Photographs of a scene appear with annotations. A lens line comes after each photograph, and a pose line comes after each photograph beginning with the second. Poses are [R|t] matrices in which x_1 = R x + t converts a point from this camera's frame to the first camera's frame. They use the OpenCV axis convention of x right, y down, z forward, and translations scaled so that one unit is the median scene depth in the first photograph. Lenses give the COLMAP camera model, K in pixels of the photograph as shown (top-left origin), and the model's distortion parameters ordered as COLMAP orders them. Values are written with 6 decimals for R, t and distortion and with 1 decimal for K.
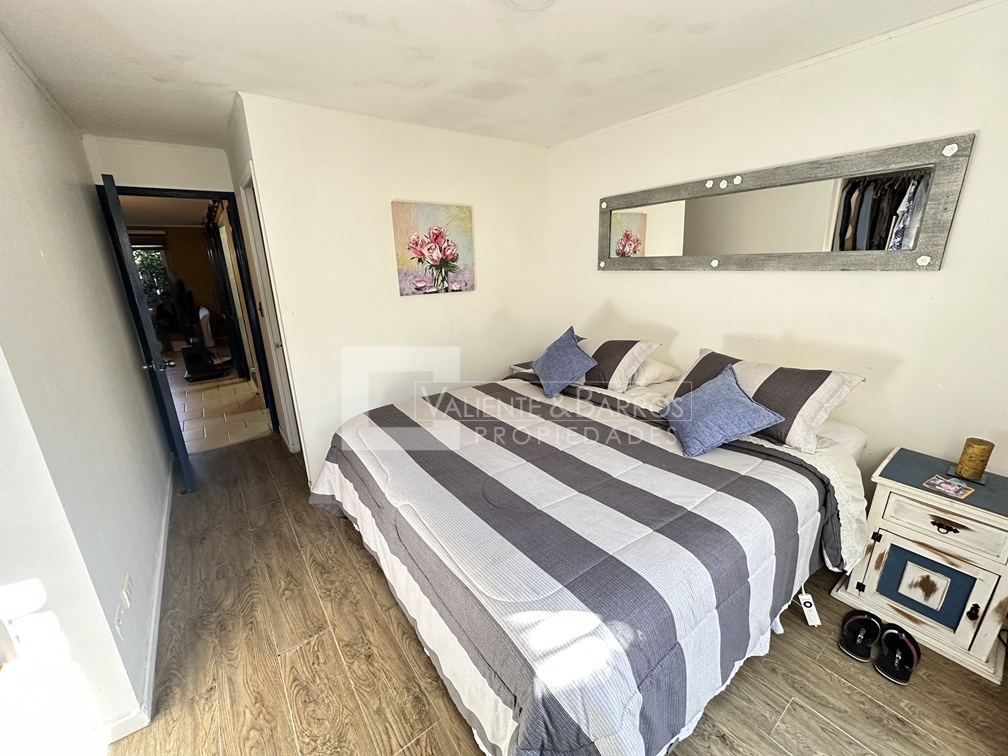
lens RADIAL K [[402.3, 0, 504.6], [0, 402.3, 378.0], [0, 0, 1]] dist [-0.000812, -0.000303]
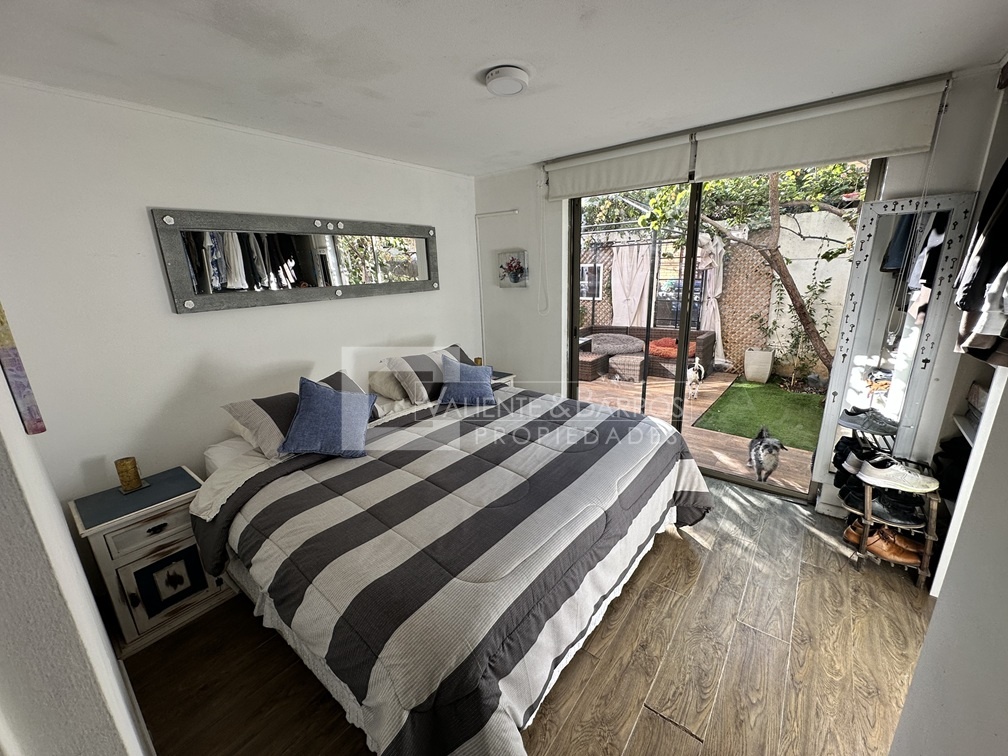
lens RADIAL K [[402.3, 0, 504.6], [0, 402.3, 378.0], [0, 0, 1]] dist [-0.000812, -0.000303]
pose [[-0.258702, -0.223986, 0.939629, -0.995323], [0.310343, 0.901901, 0.300437, -0.357009], [-0.914746, 0.369331, -0.163811, 1.141210]]
